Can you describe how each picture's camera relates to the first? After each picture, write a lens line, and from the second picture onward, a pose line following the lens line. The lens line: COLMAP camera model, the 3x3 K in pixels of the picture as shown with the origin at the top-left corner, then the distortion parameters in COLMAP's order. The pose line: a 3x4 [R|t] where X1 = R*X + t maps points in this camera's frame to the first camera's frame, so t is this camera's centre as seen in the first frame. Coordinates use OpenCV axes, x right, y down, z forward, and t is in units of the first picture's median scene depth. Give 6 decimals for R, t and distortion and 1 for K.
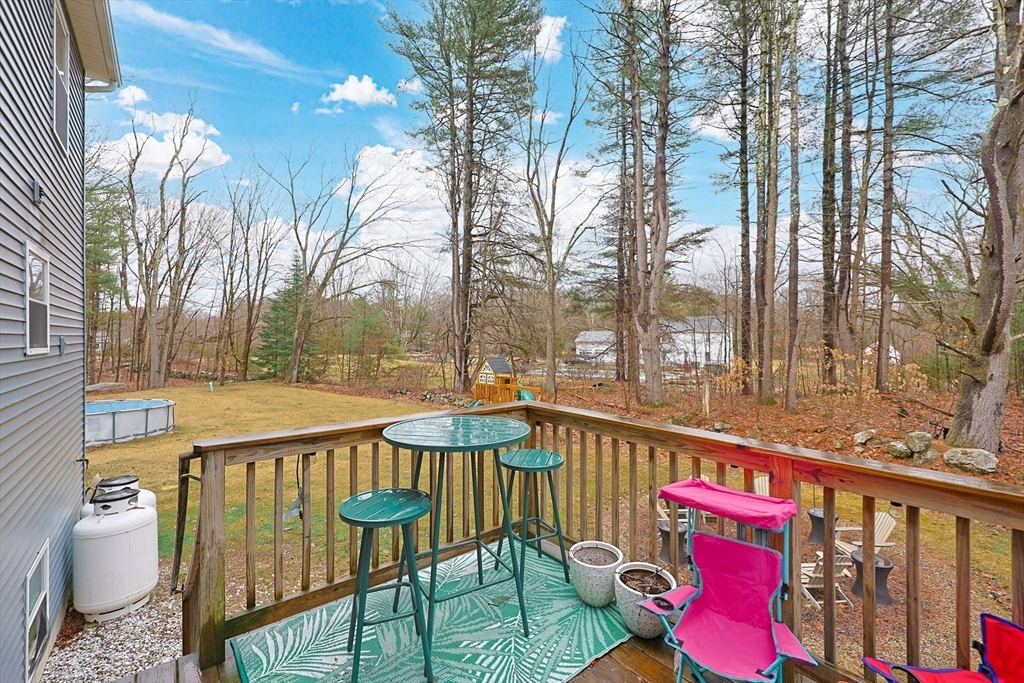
lens RADIAL K [[434.0, 0, 512.0], [0, 434.0, 341.5], [0, 0, 1]] dist [0.002704, 0.000403]
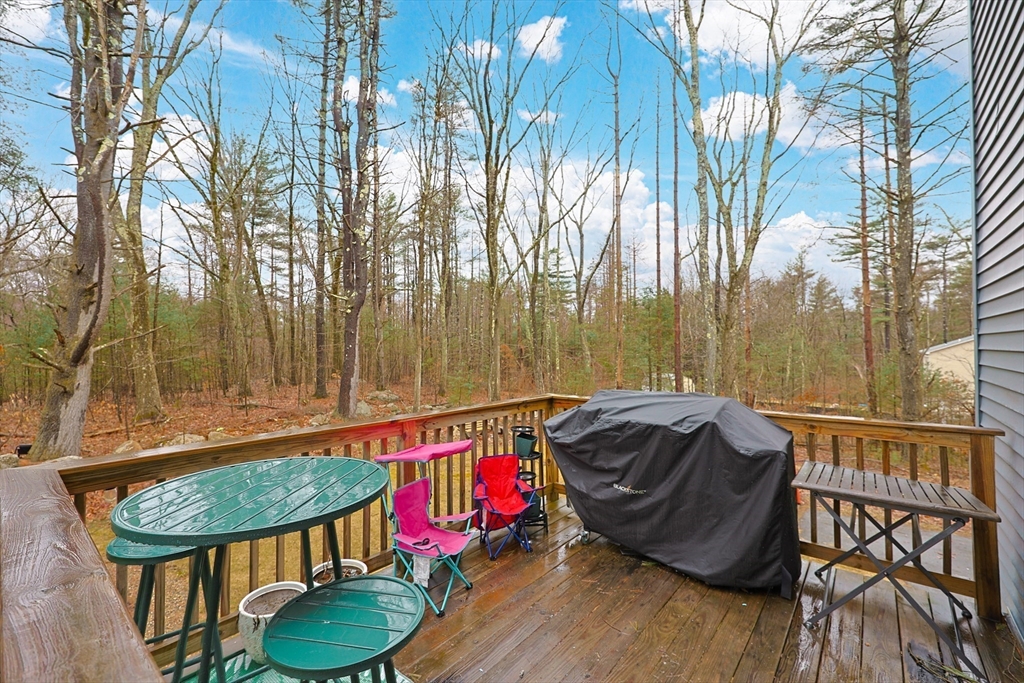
lens RADIAL K [[434.0, 0, 512.0], [0, 434.0, 341.5], [0, 0, 1]] dist [0.002704, 0.000403]
pose [[-0.204146, 0.019828, 0.978740, -0.165780], [0.005903, 0.999802, -0.019024, -0.002044], [-0.978923, 0.001894, -0.204223, 0.173682]]
